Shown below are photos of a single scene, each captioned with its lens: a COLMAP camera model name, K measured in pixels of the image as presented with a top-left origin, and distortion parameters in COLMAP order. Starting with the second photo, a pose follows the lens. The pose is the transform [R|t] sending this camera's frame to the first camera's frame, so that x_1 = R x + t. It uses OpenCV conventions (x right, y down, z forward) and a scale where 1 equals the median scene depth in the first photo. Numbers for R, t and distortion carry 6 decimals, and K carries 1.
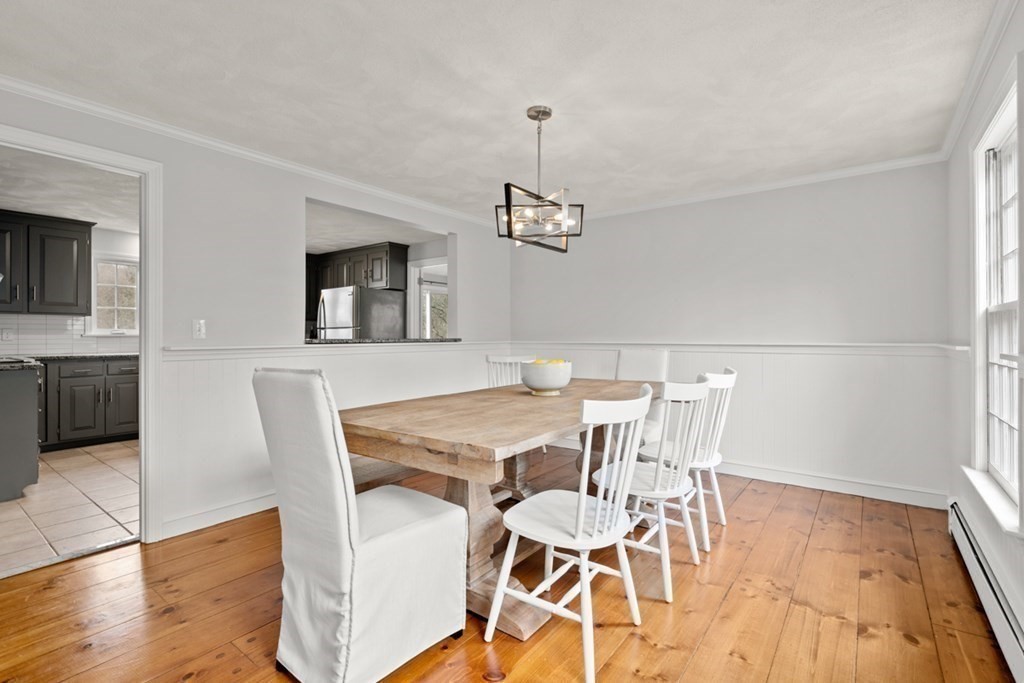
lens RADIAL K [[466.7, 0, 510.7], [0, 466.7, 336.3], [0, 0, 1]] dist [-0.001770, 0.001781]
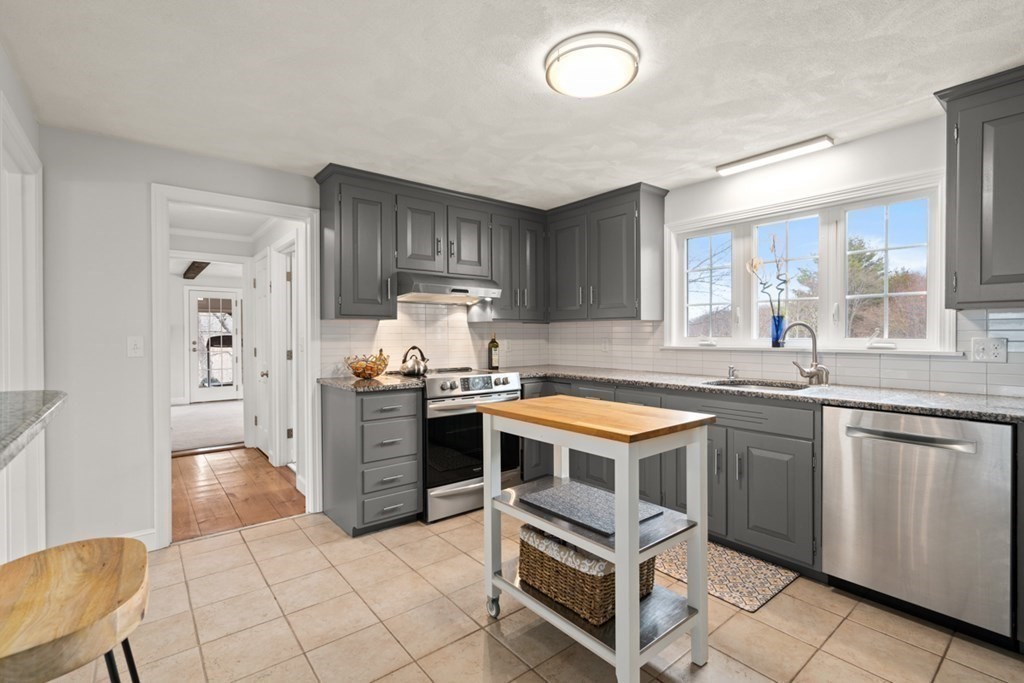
lens RADIAL K [[466.7, 0, 510.2], [0, 466.7, 340.1], [0, 0, 1]] dist [-0.001770, 0.001781]
pose [[-0.239536, 0.008883, -0.970847, -0.262192], [-0.007380, 0.999913, 0.010970, -0.026919], [0.970860, 0.009792, -0.239449, 1.352102]]
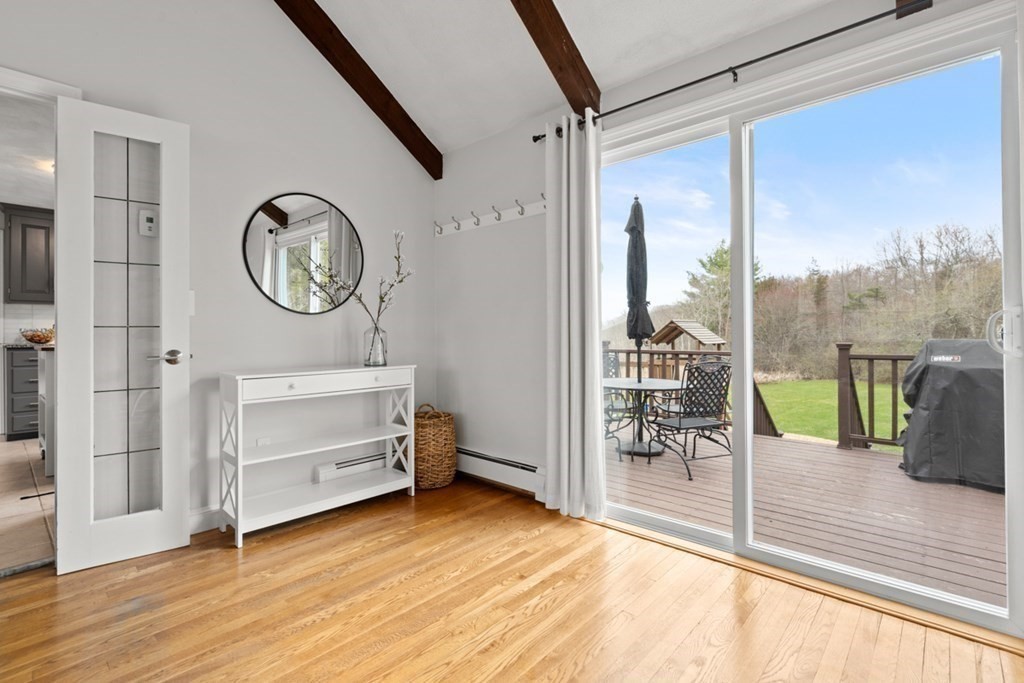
lens RADIAL K [[466.7, 0, 509.4], [0, 466.7, 332.2], [0, 0, 1]] dist [-0.001770, 0.001781]
pose [[-0.096714, -0.008675, -0.995274, 0.129969], [0.003951, 0.999951, -0.009100, 0.042774], [0.995304, -0.004813, -0.096675, 2.328915]]
